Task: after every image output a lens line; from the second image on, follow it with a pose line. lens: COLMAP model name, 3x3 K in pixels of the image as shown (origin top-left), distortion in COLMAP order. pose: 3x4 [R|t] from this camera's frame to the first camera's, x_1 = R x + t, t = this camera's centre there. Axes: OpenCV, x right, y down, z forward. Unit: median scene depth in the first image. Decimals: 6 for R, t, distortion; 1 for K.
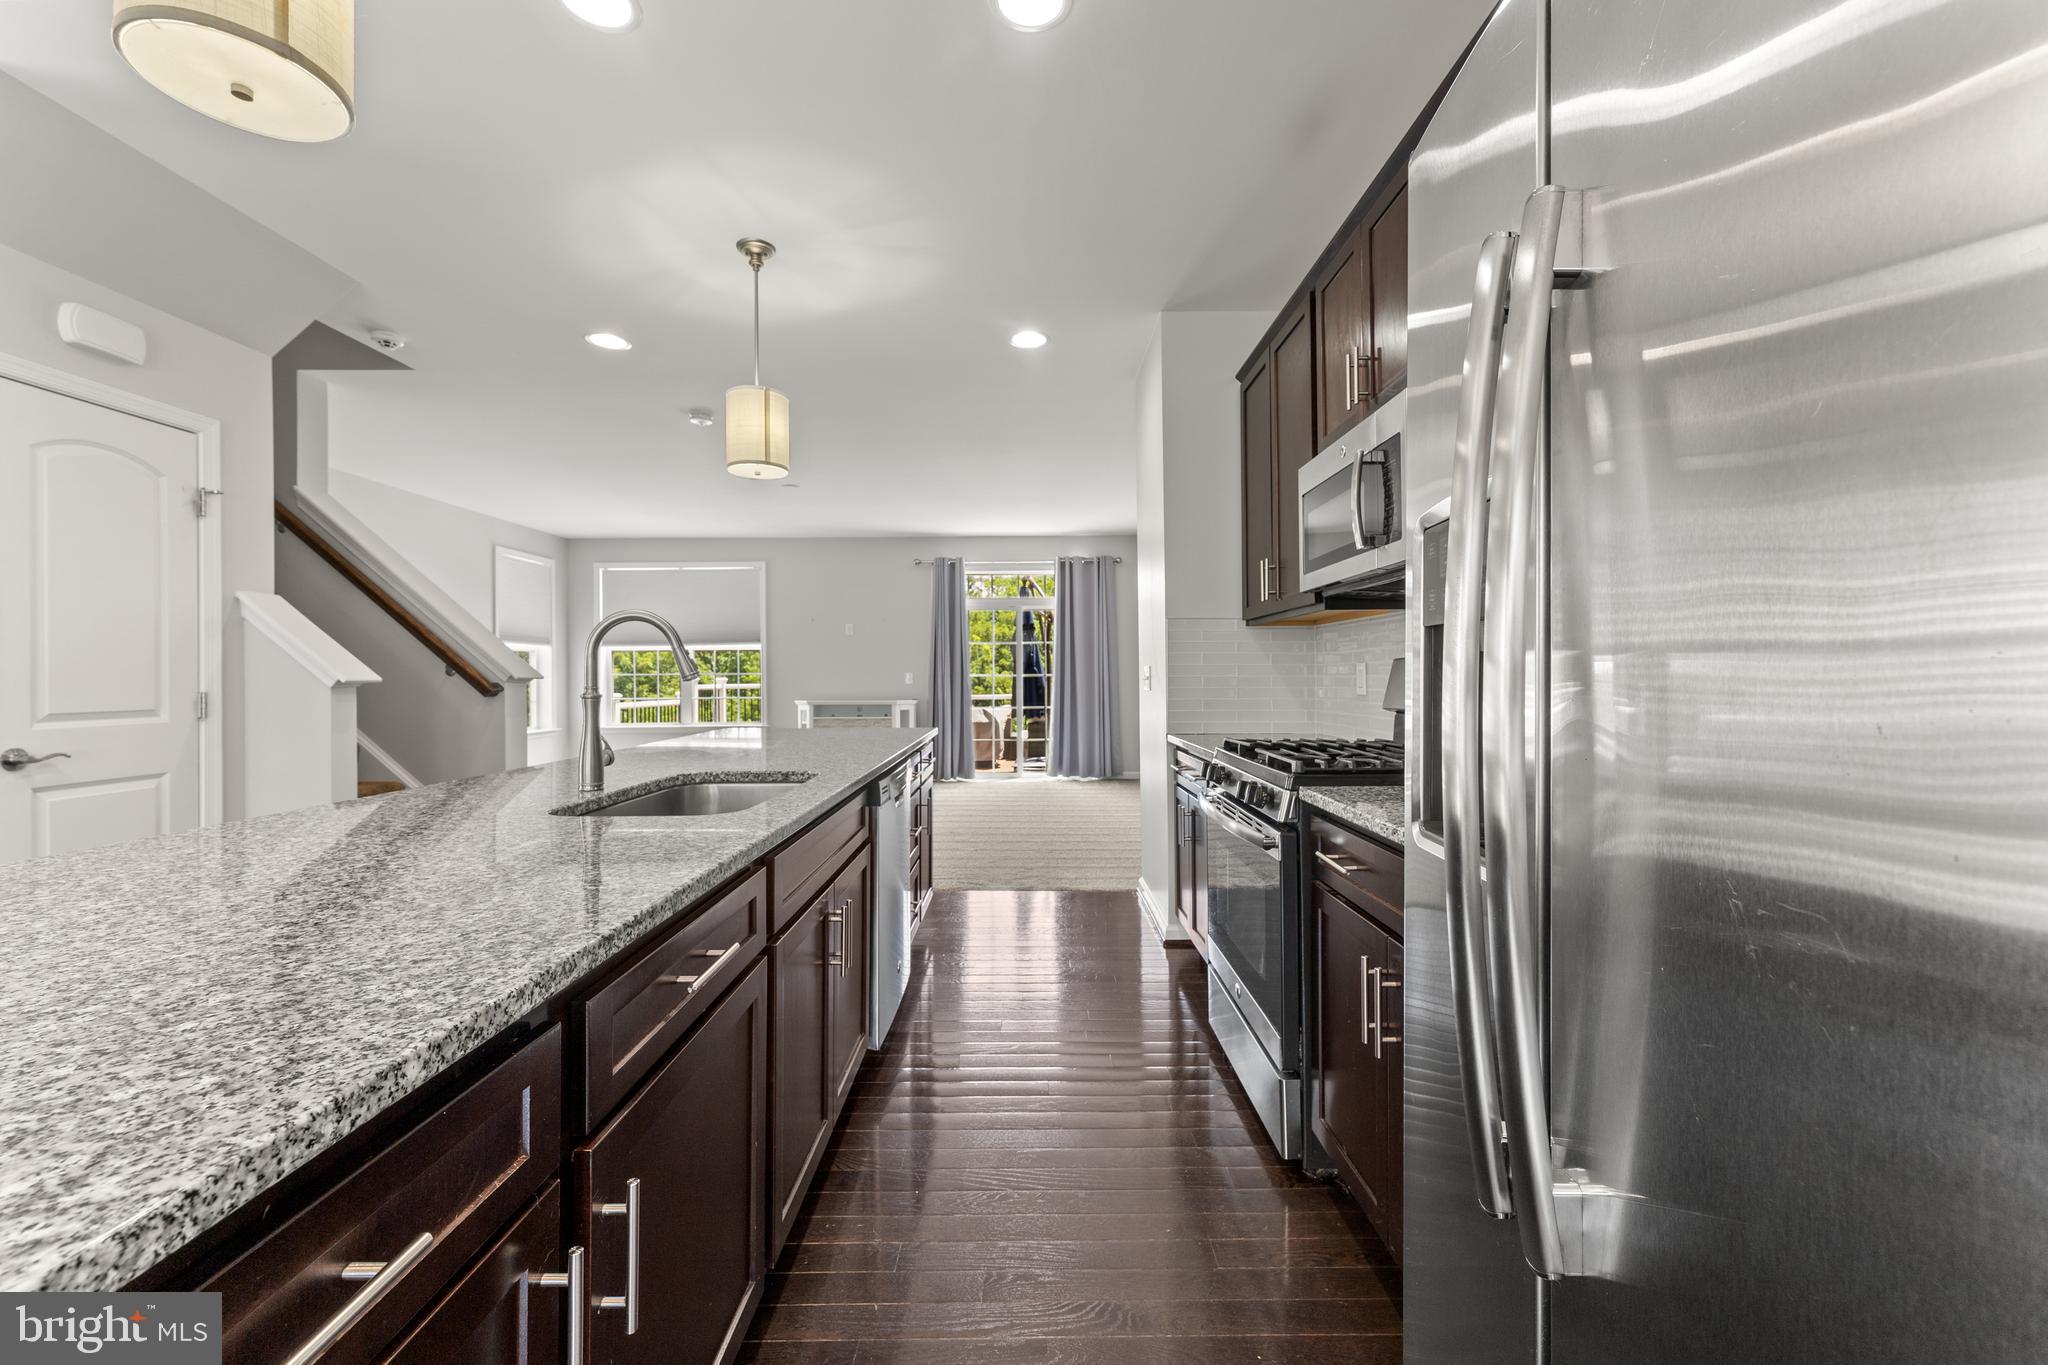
lens RADIAL K [[821.9, 0, 1031.9], [0, 821.9, 668.6], [0, 0, 1]] dist [0.002008, -0.000320]
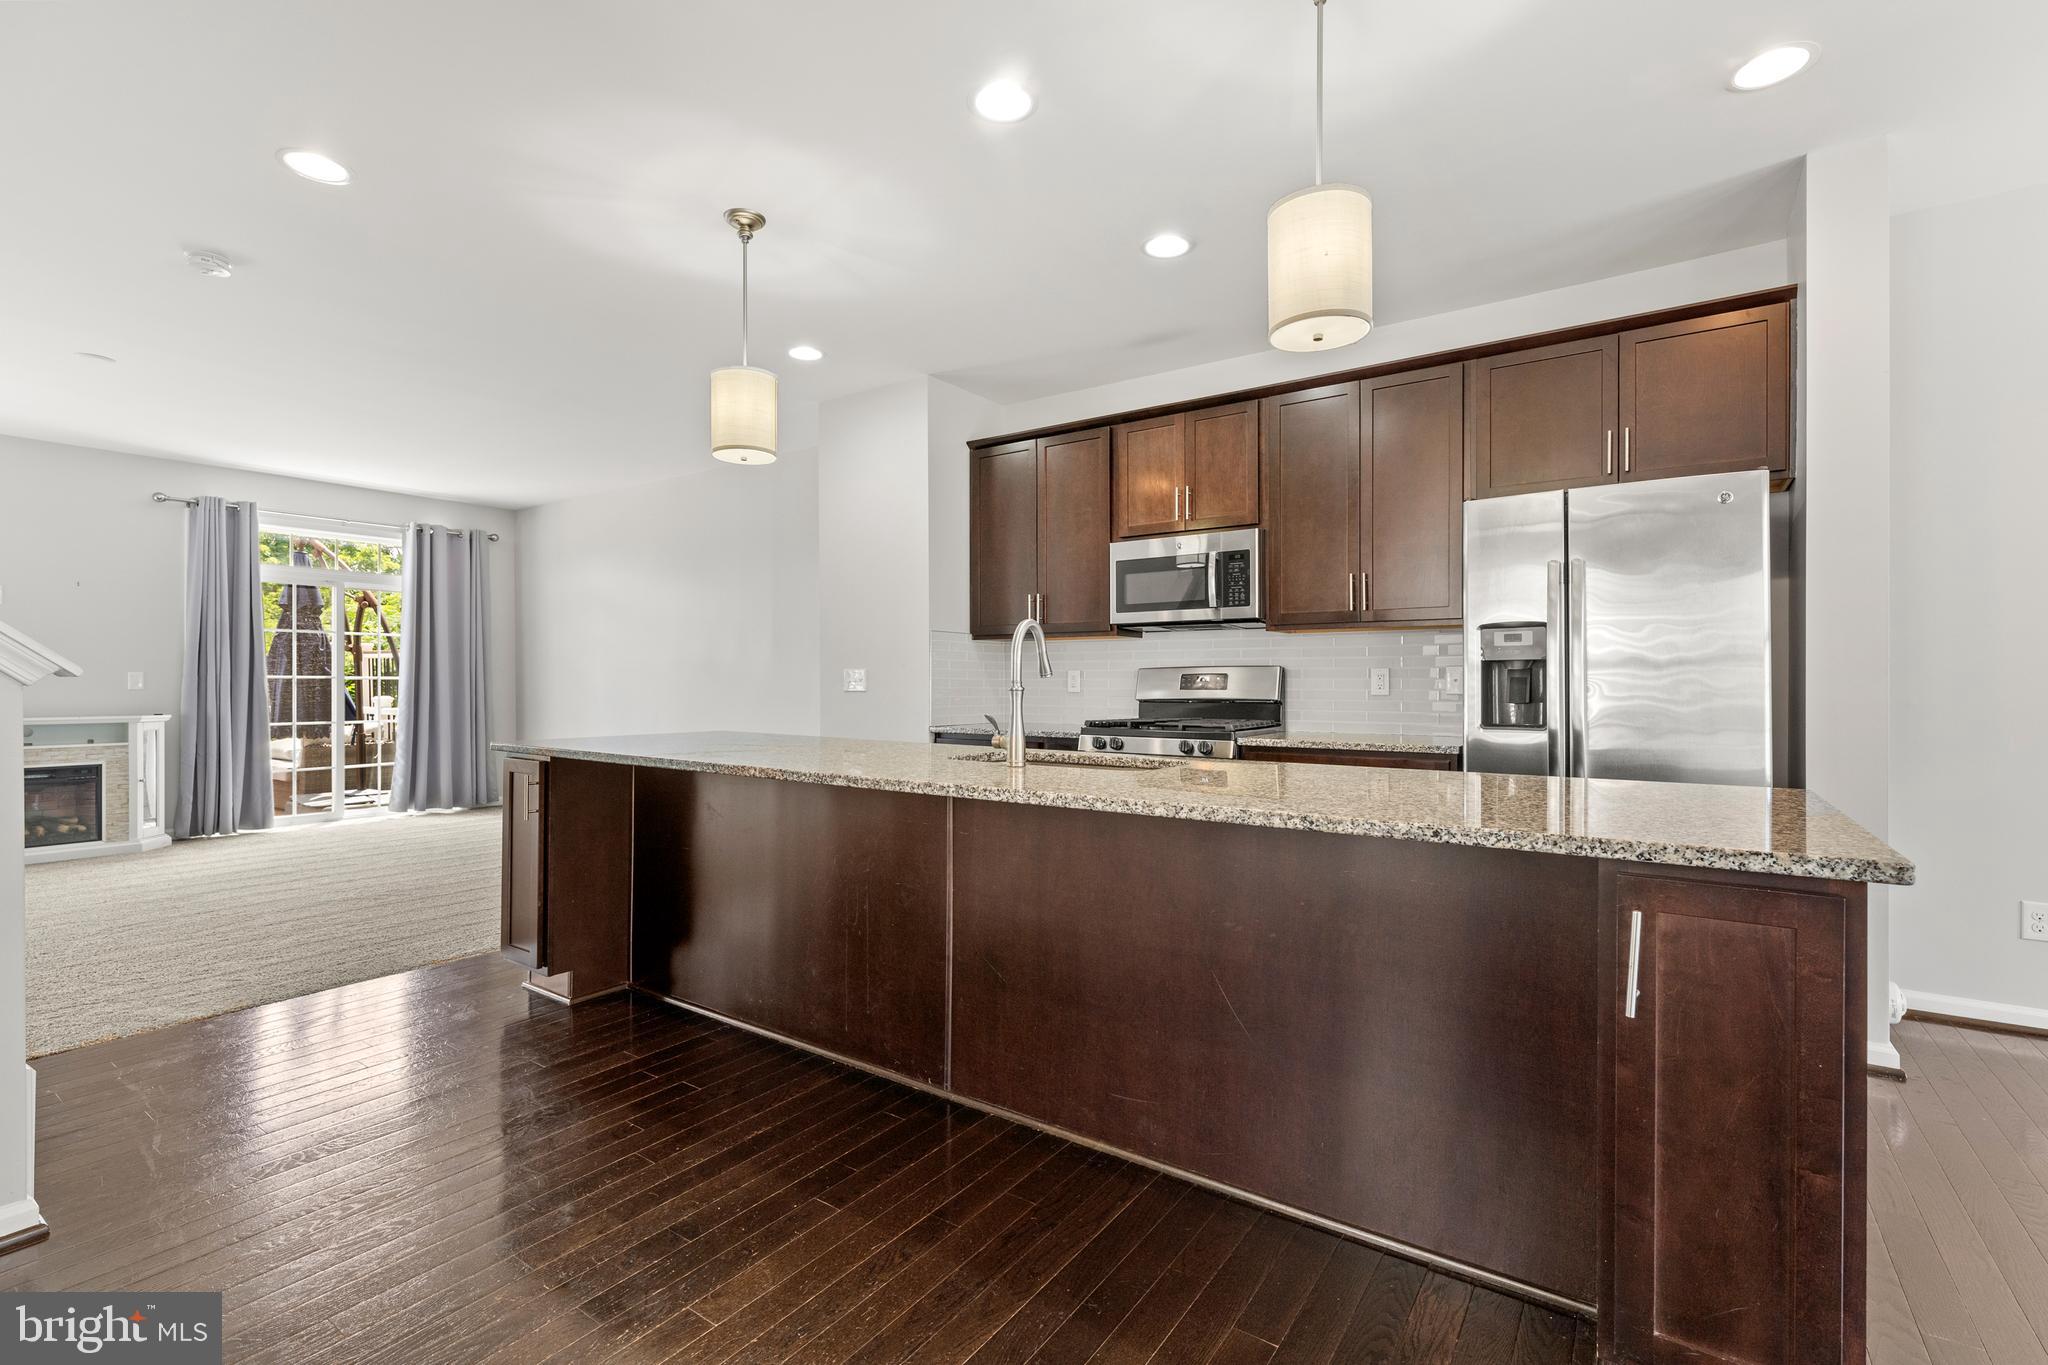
lens RADIAL K [[914.9, 0, 1023.5], [0, 914.9, 682.6], [0, 0, 1]] dist [0.003930, -0.001288]
pose [[0.580557, 0.006025, 0.814197, -0.330155], [-0.011397, 0.999935, 0.000727, 0.004877], [-0.814140, -0.009701, 0.580588, 0.042173]]
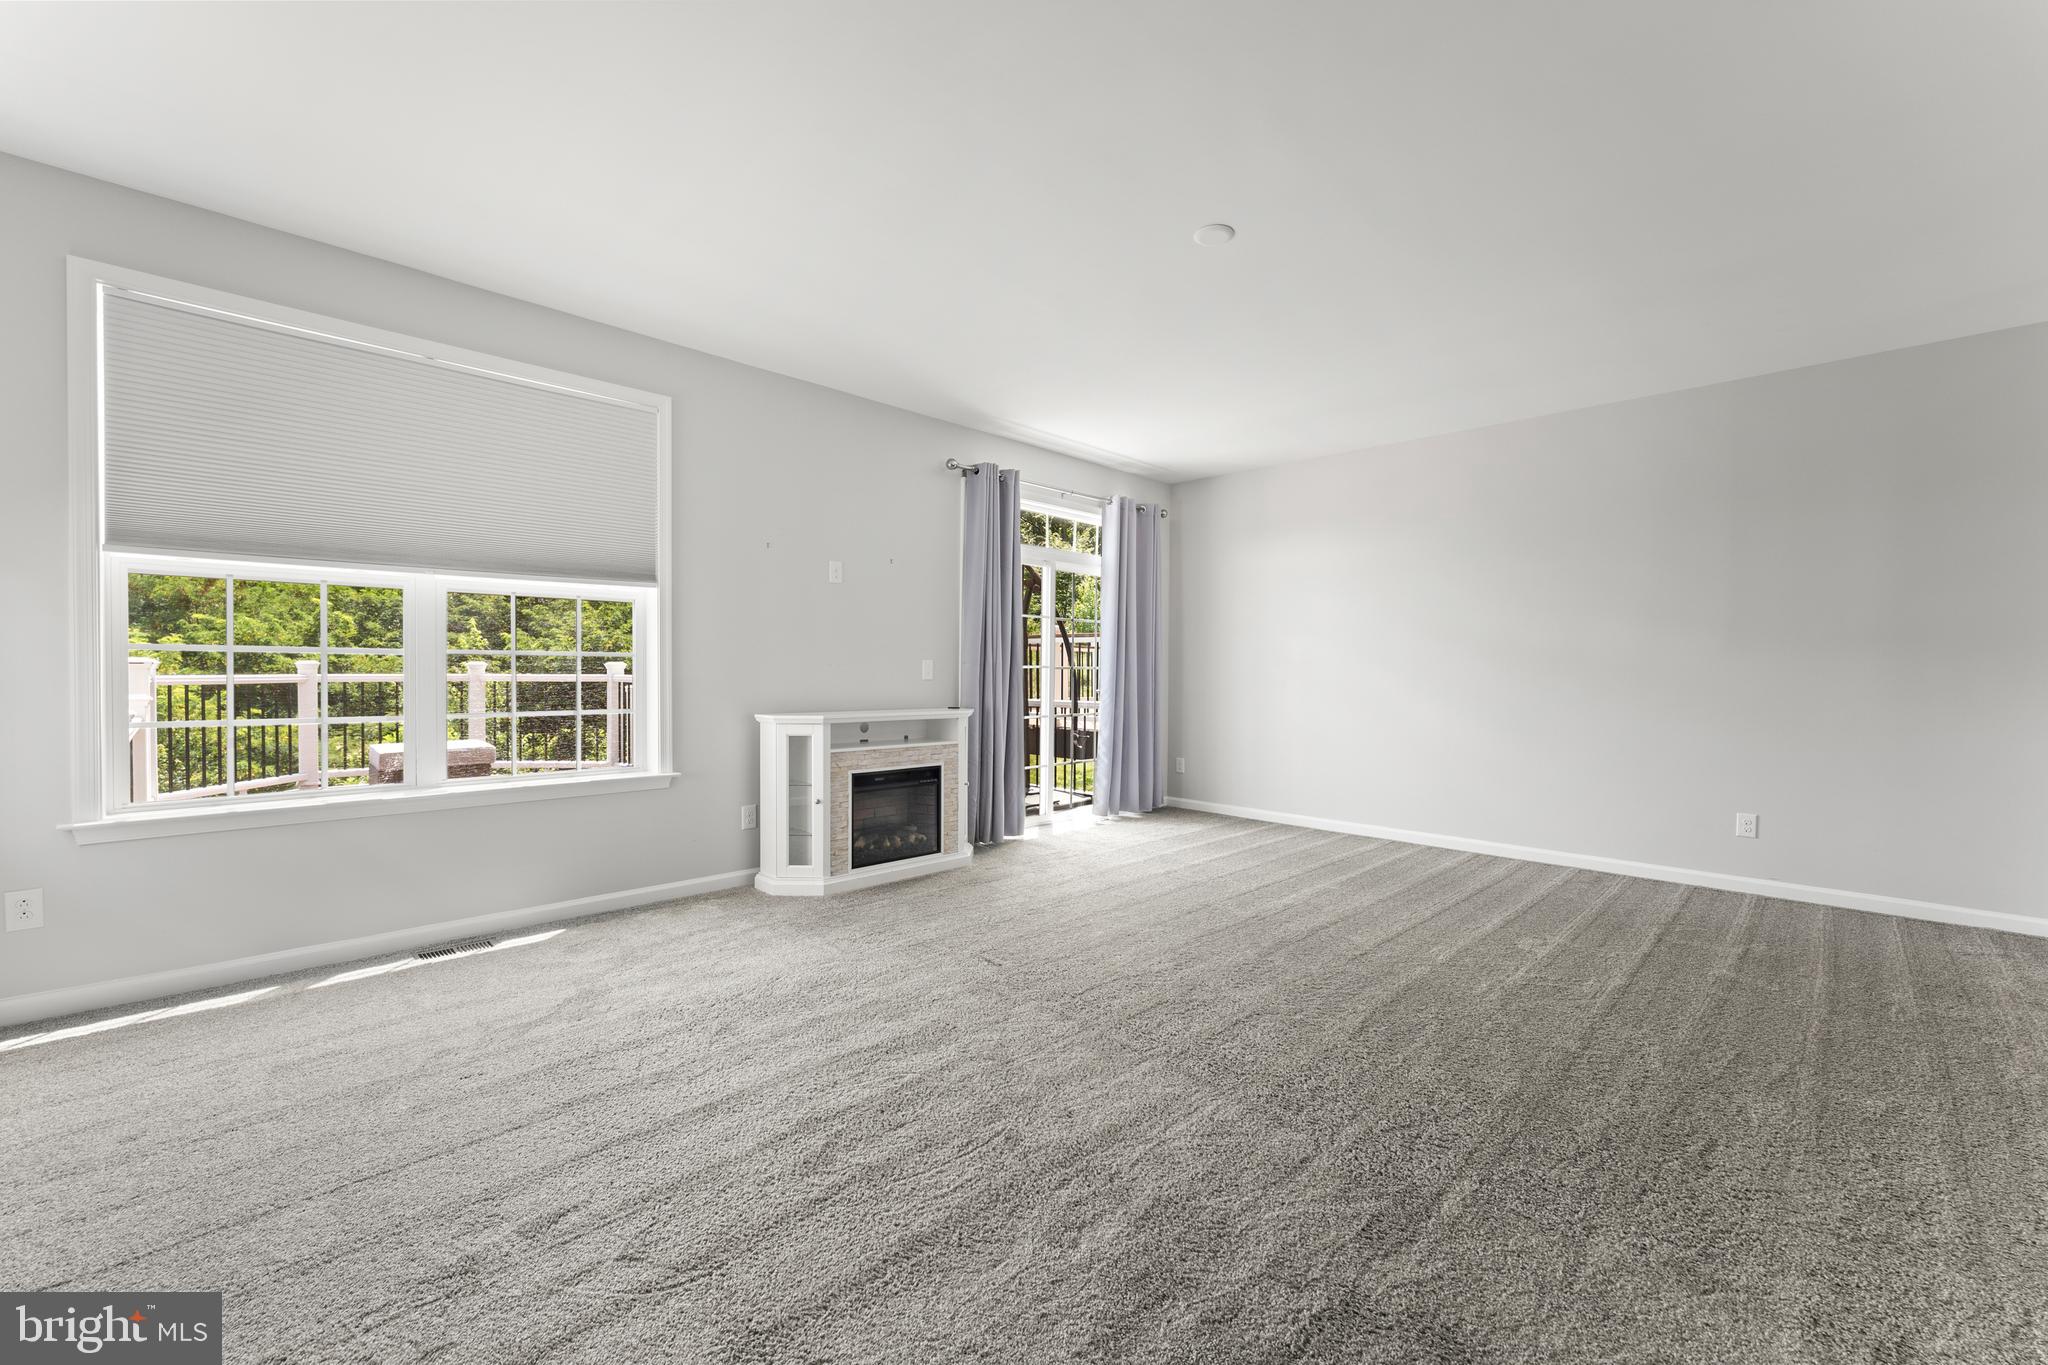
lens RADIAL K [[821.9, 0, 1025.5], [0, 821.9, 676.0], [0, 0, 1]] dist [0.002008, -0.000320]
pose [[0.710965, 0.008717, 0.703173, -0.503289], [-0.021884, 0.999713, 0.009733, 0.009158], [-0.702887, -0.022308, 0.710952, 0.560818]]
